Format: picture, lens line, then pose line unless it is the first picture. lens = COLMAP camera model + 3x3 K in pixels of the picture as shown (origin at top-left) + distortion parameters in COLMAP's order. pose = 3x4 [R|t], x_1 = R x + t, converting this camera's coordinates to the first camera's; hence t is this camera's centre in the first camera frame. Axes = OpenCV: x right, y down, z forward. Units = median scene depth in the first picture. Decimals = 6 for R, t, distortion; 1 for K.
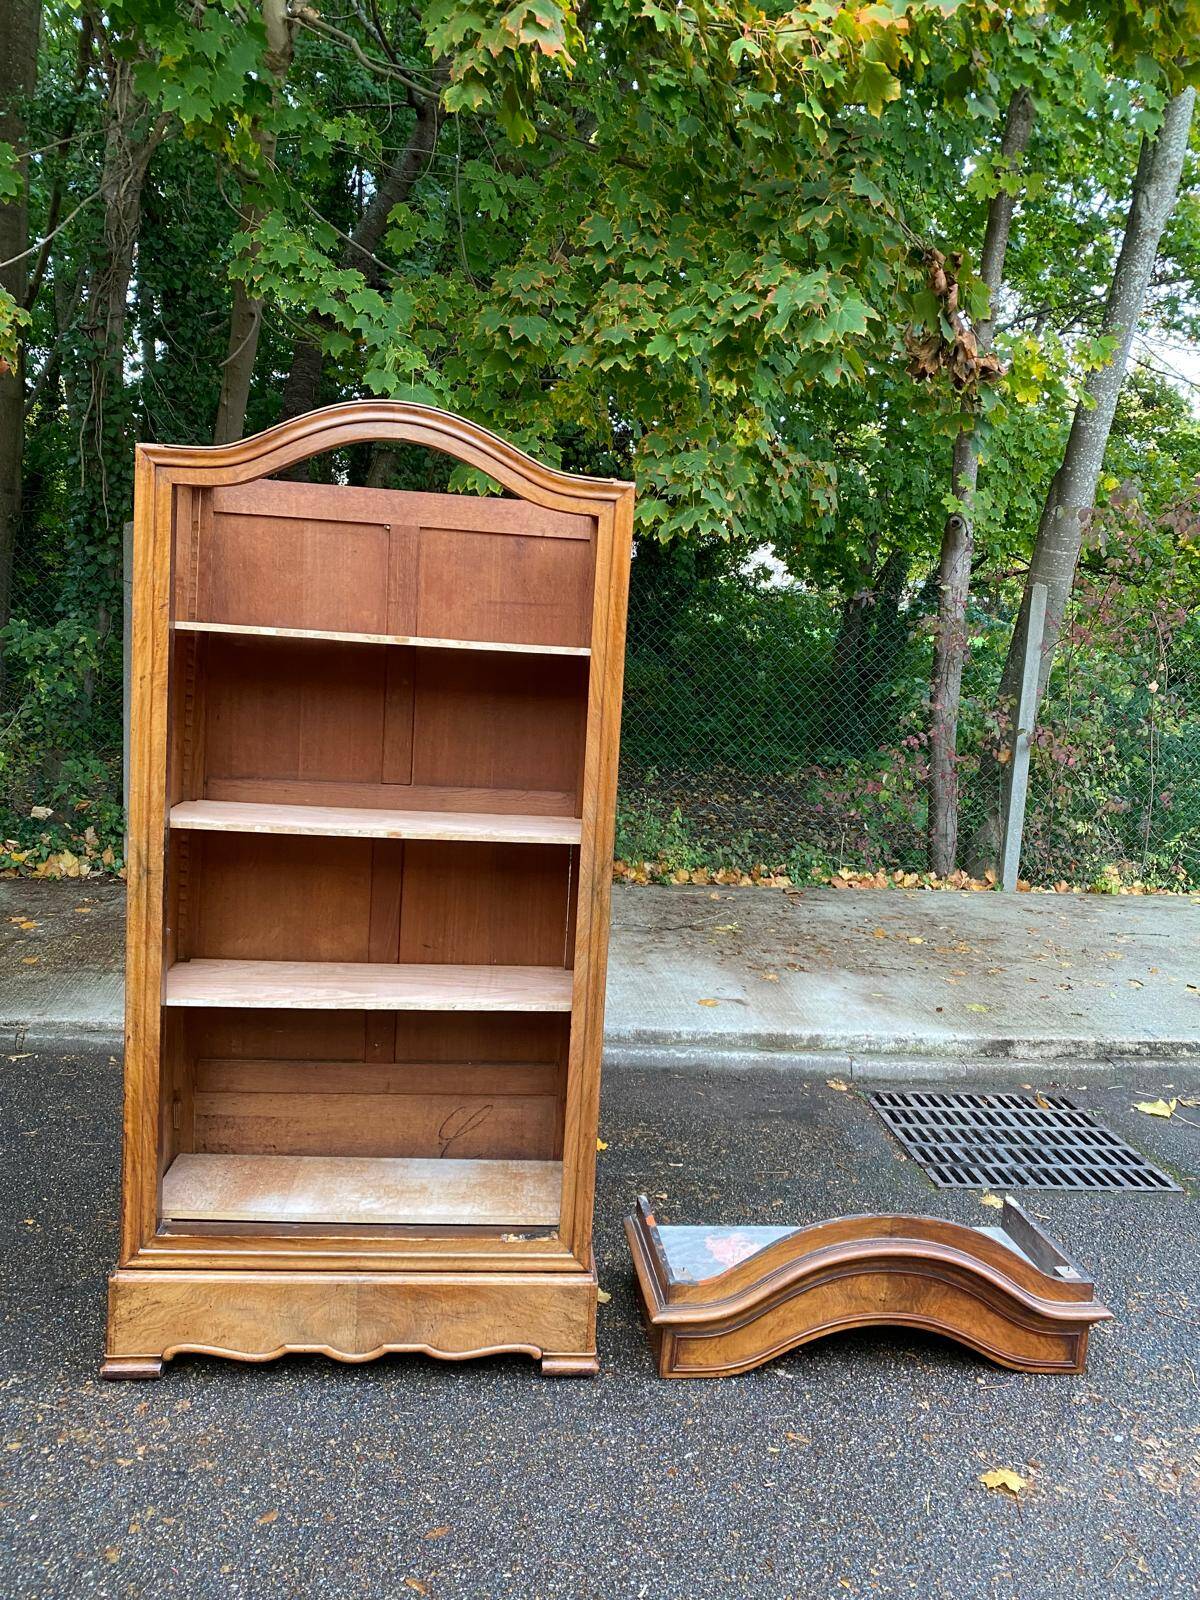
lens RADIAL K [[1222.4, 0, 606.7], [0, 1222.4, 784.7], [0, 0, 1]] dist [-0.000129, -0.001297]
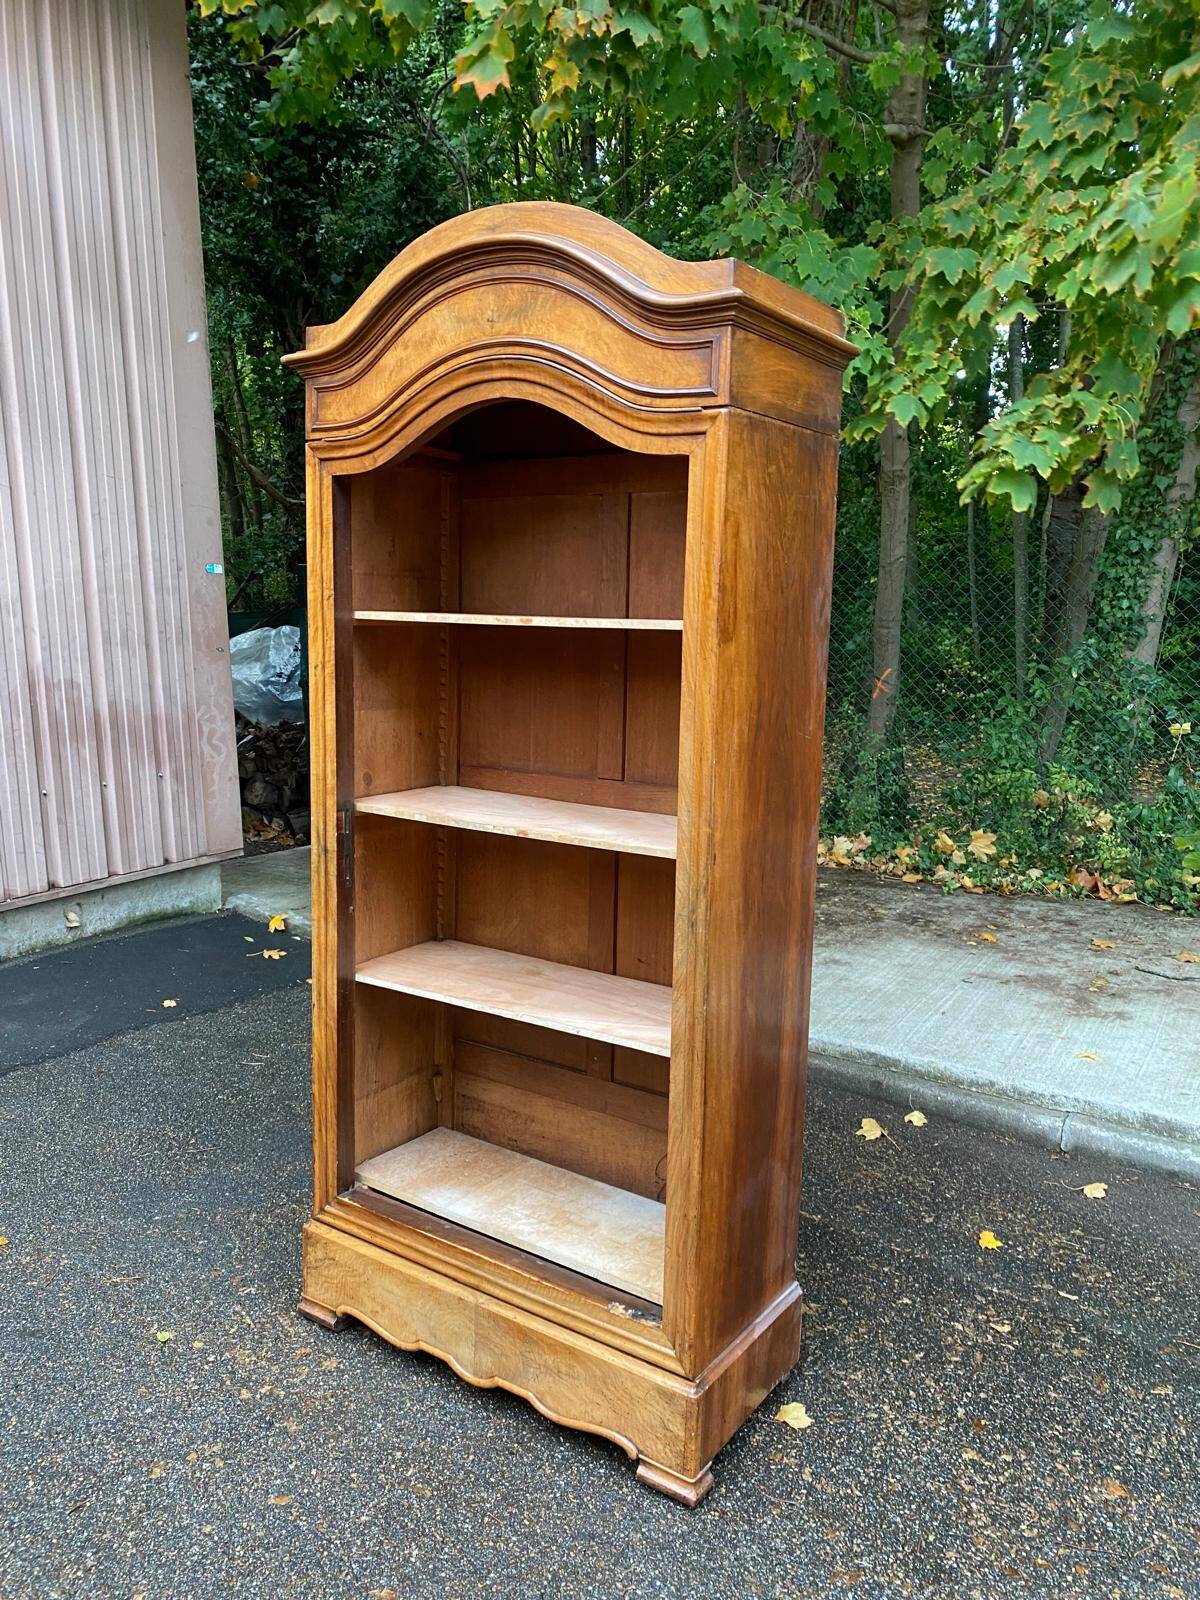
lens RADIAL K [[1219.0, 0, 614.9], [0, 1219.0, 787.4], [0, 0, 1]] dist [0.008290, -0.014250]
pose [[0.764193, 0.049735, -0.643068, 0.446290], [-0.042589, 0.998738, 0.026632, -0.020163], [0.643581, 0.007035, 0.765346, 0.327207]]
